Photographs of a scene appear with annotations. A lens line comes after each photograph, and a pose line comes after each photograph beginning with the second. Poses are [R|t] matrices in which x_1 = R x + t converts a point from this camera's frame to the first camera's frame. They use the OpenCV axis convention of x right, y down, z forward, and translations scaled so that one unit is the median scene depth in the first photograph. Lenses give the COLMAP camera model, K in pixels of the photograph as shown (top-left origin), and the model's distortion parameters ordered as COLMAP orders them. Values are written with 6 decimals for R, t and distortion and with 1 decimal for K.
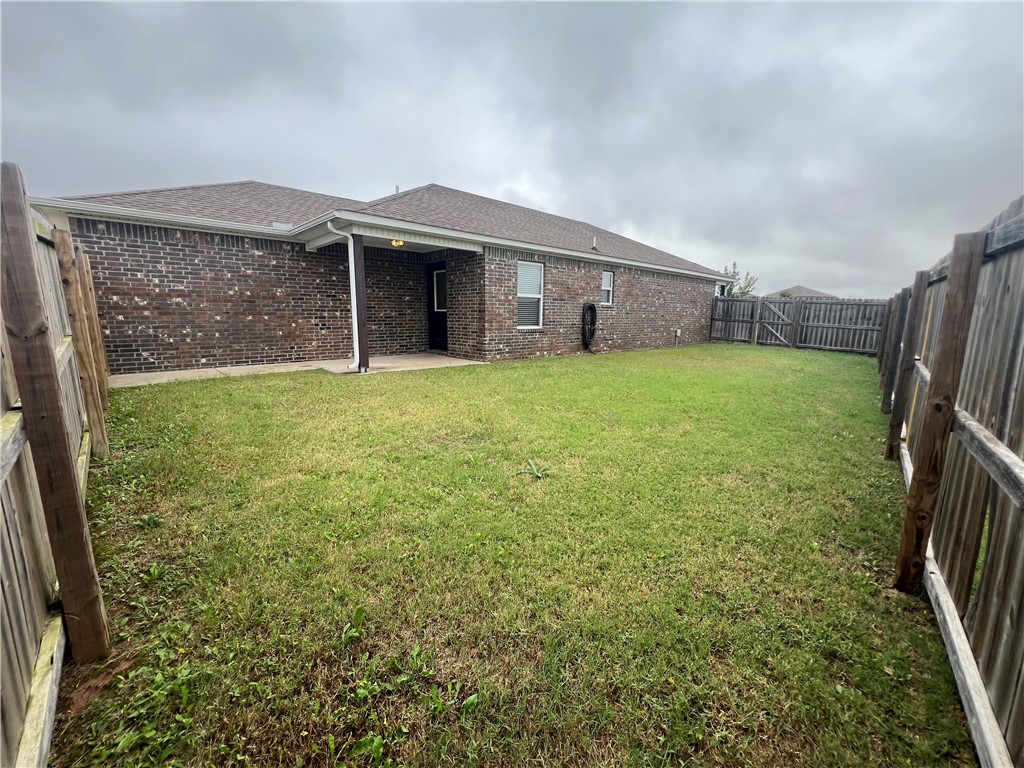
lens RADIAL K [[409.4, 0, 509.1], [0, 409.4, 386.4], [0, 0, 1]] dist [-0.002976, 0.000853]
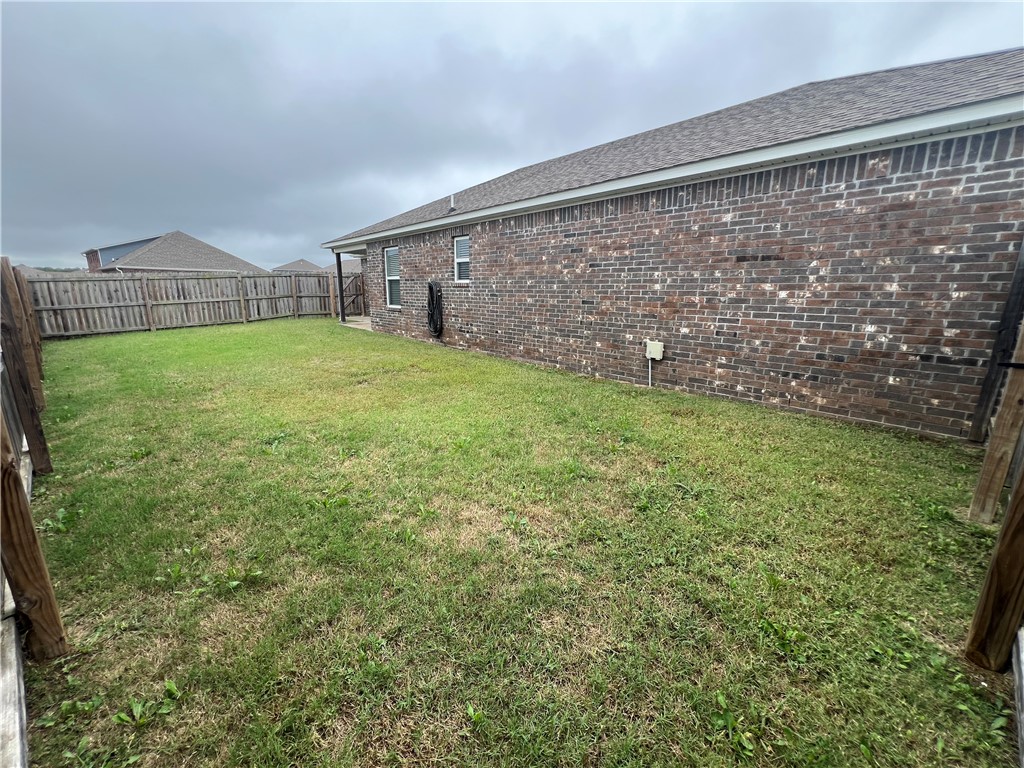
lens RADIAL K [[409.4, 0, 509.9], [0, 409.4, 385.7], [0, 0, 1]] dist [-0.002976, 0.000853]
pose [[-0.003153, 0.240740, -0.970585, 1.081833], [-0.164968, 0.957166, 0.237947, -0.232345], [0.986294, 0.160865, 0.036697, 1.188325]]
